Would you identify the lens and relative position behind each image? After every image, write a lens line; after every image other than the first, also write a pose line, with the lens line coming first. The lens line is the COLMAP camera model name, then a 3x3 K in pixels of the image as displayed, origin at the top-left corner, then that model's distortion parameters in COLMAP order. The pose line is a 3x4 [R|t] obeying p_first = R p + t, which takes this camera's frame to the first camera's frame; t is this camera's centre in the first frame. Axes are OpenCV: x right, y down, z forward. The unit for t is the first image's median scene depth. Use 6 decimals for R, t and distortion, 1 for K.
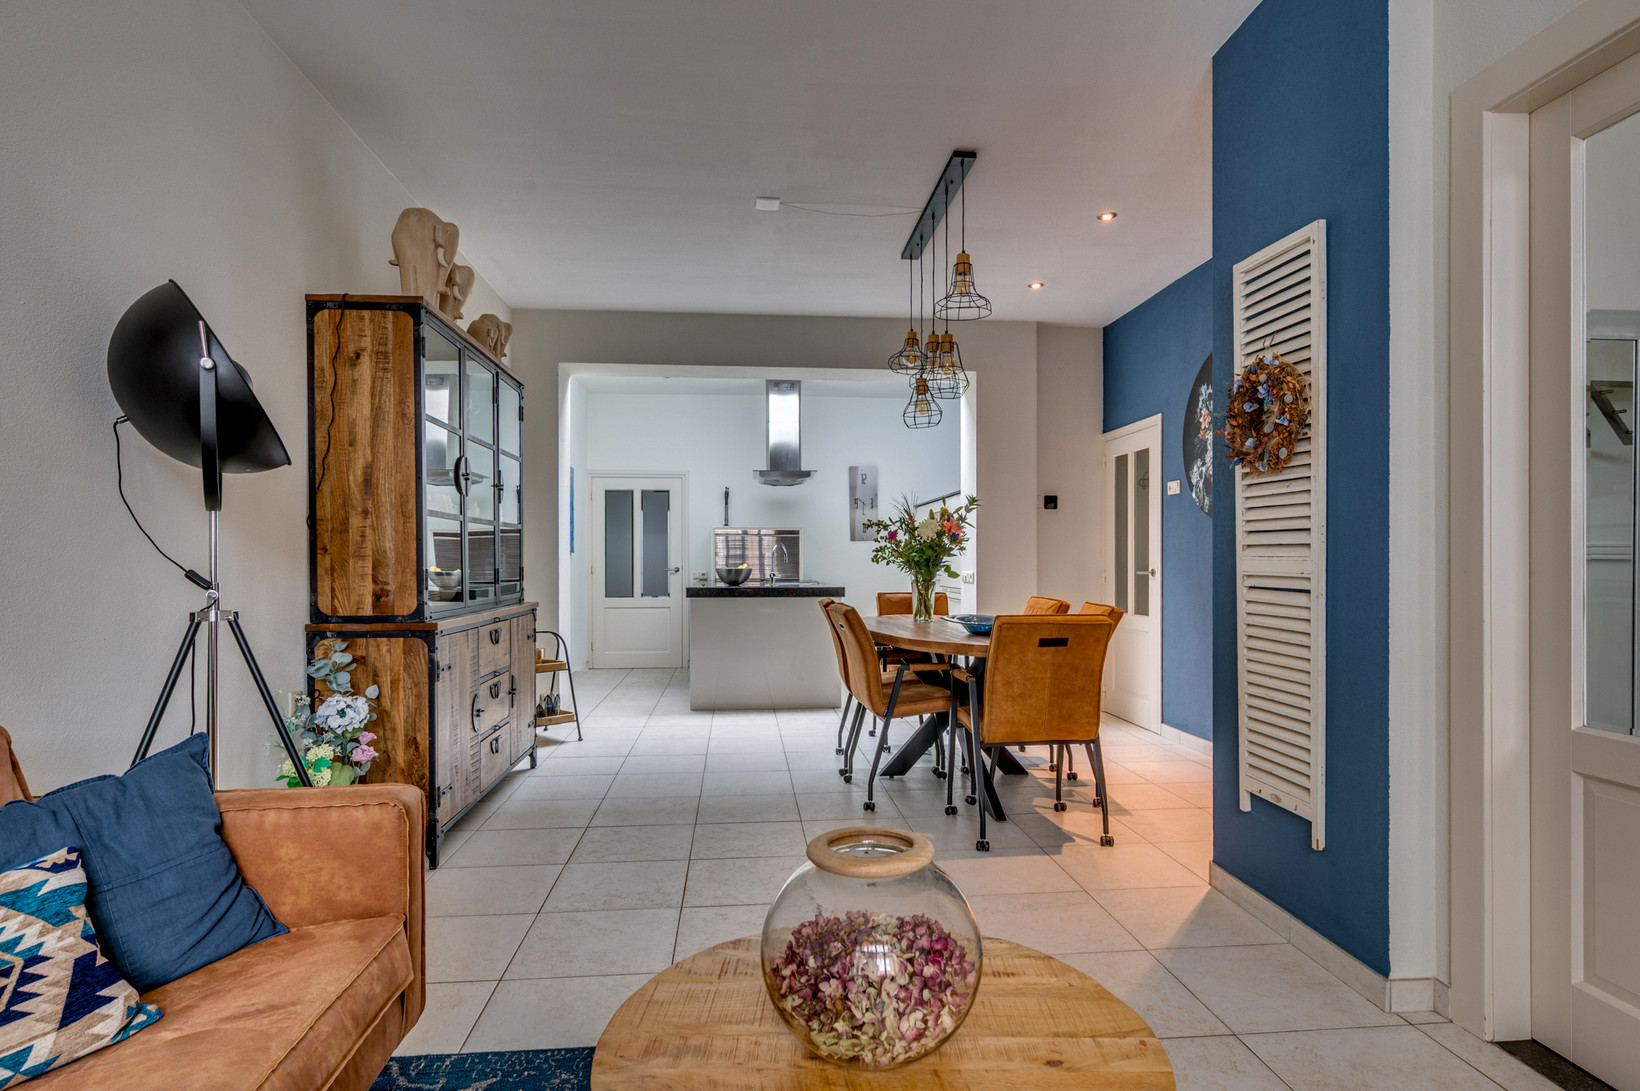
lens RADIAL K [[882.0, 0, 821.4], [0, 882.0, 559.4], [0, 0, 1]] dist [0.001752, 0.000331]
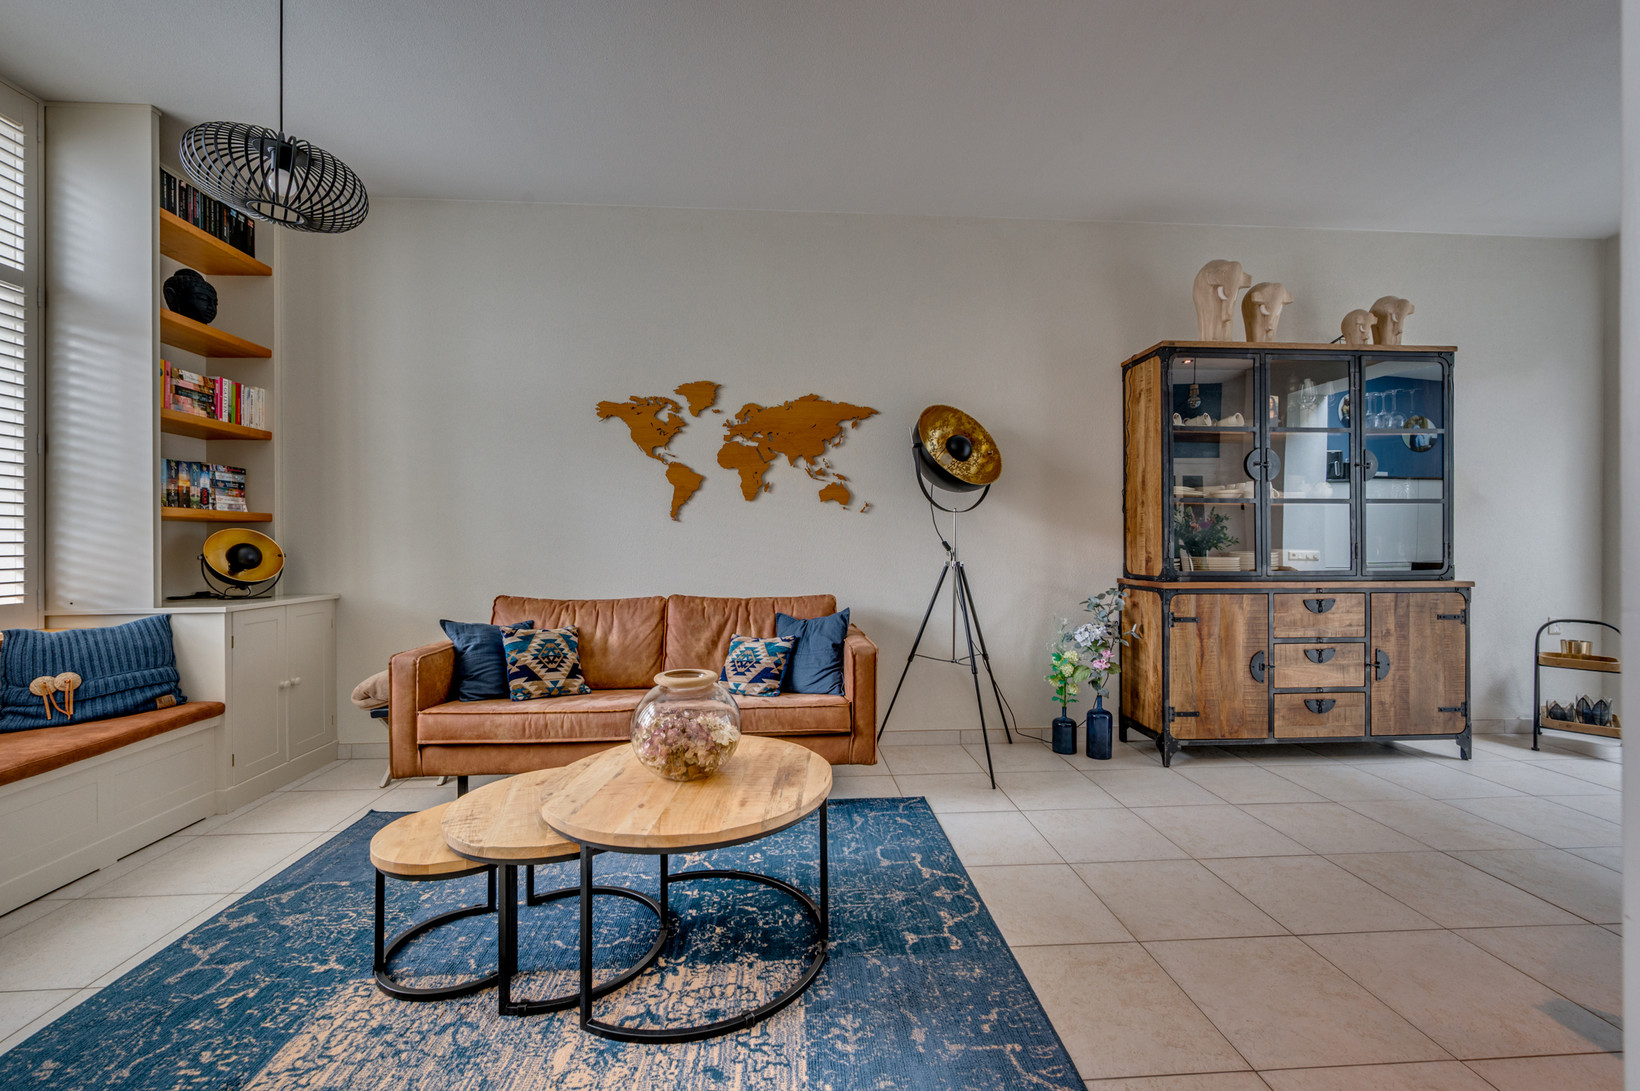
lens RADIAL K [[678.3, 0, 826.2], [0, 678.3, 540.5], [0, 0, 1]] dist [0.003226, 0.000536]
pose [[-0.020922, 0.001908, -0.999779, 0.377912], [0.001194, 0.999998, 0.001884, 0.003247], [0.999780, -0.001155, -0.020924, 0.319420]]
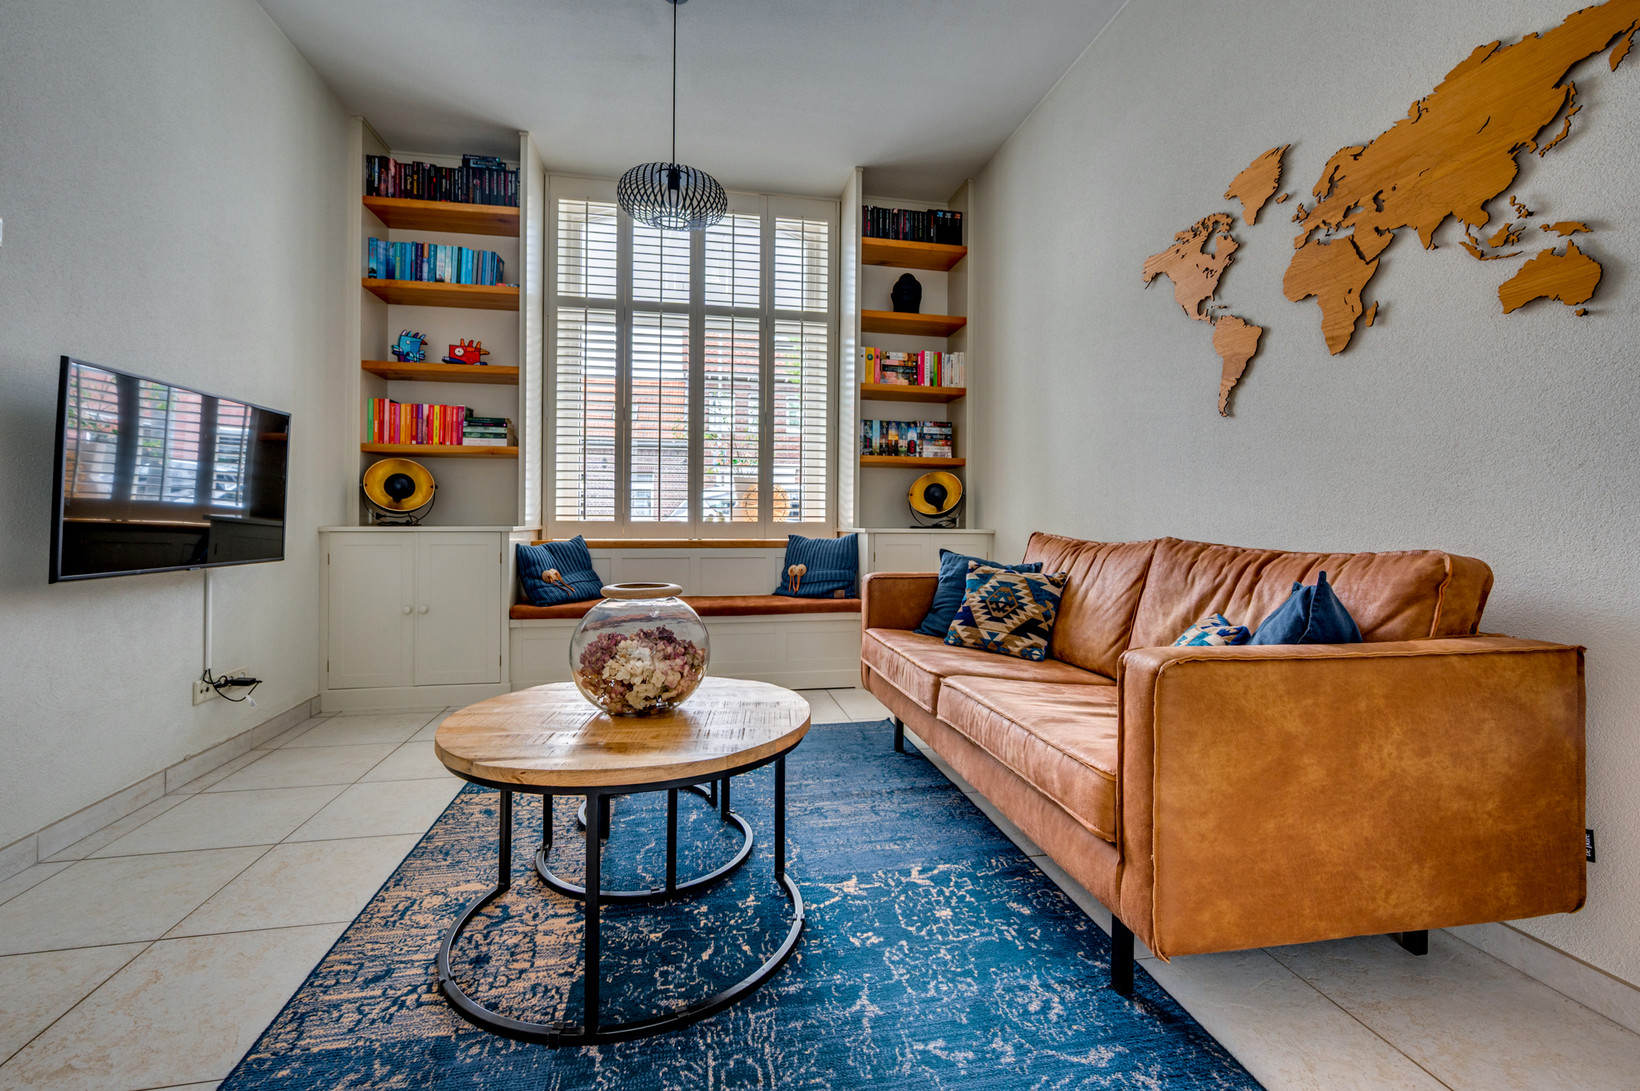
lens RADIAL K [[717.6, 0, 828.7], [0, 717.6, 516.3], [0, 0, 1]] dist [0.002096, -0.000588]
pose [[-0.994370, -0.004185, -0.105878, -0.033435], [-0.003852, 0.999987, -0.003349, 0.046428], [0.105890, -0.002922, -0.994374, 0.554533]]
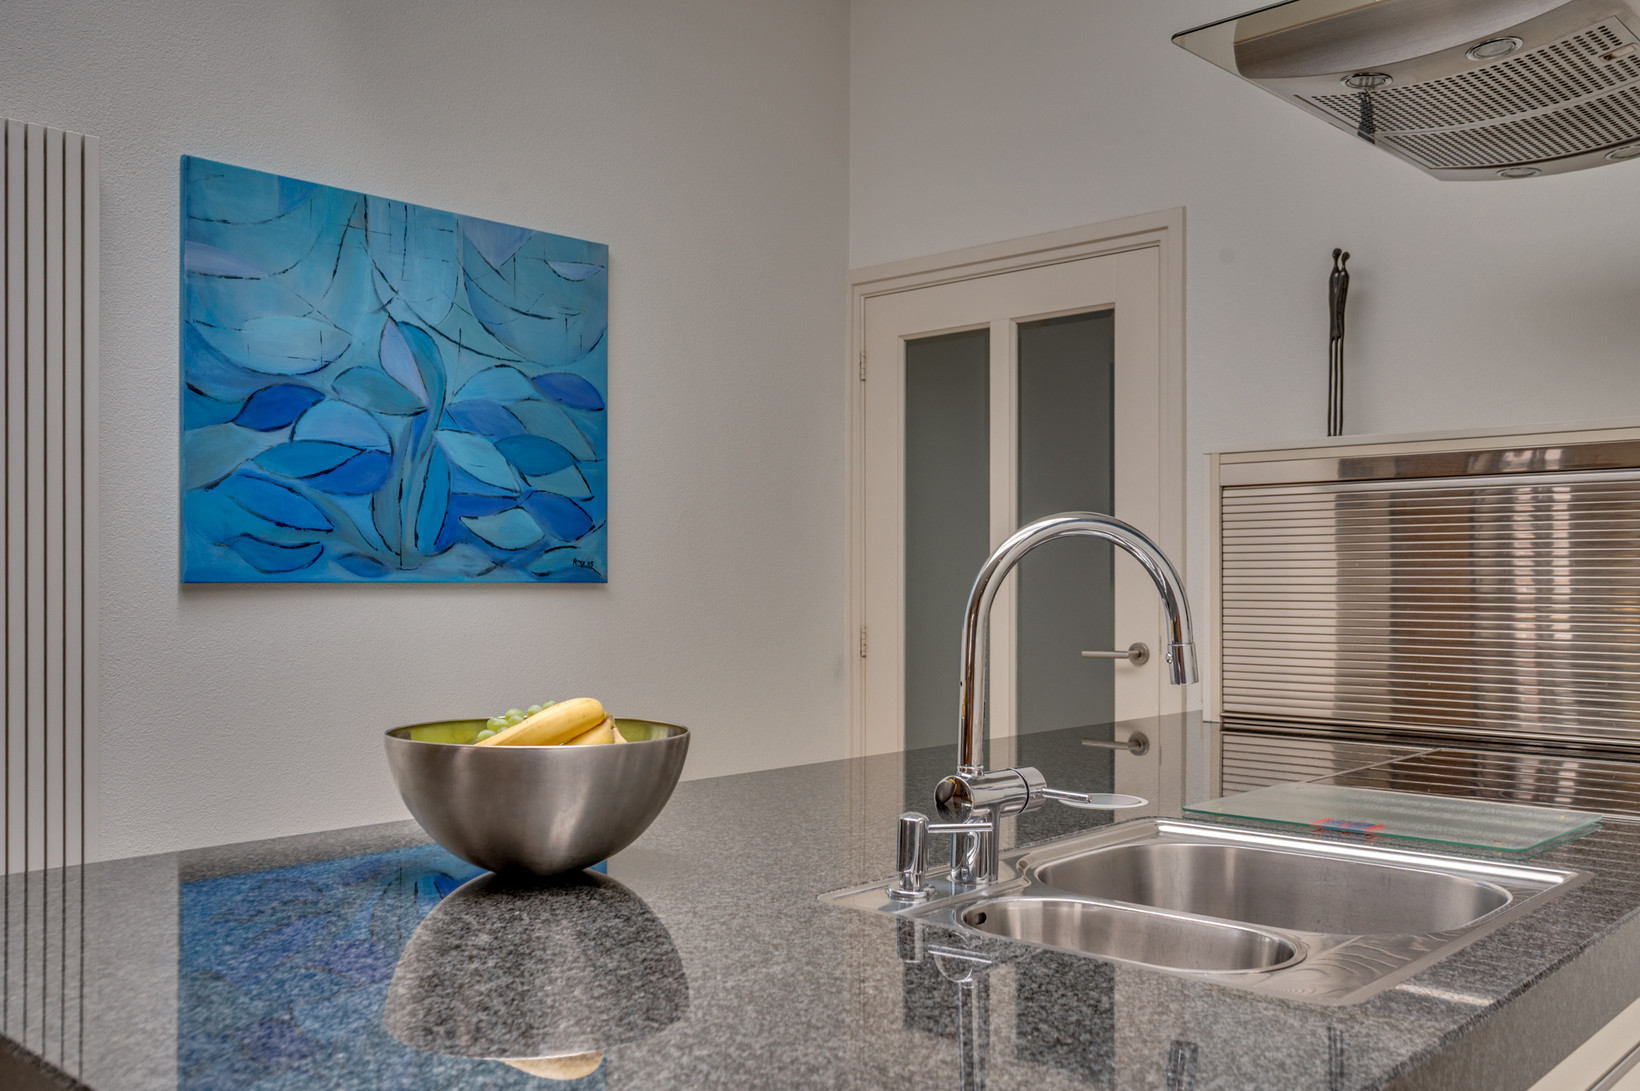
lens RADIAL K [[1443.5, 0, 827.4], [0, 1443.5, 596.3], [0, 0, 1]] dist [-0.003277, 0.007335]
pose [[0.659585, 0.010115, -0.751562, 0.112029], [0.000973, 0.999897, 0.014311, -0.015896], [0.751629, -0.010170, 0.659508, 1.269091]]
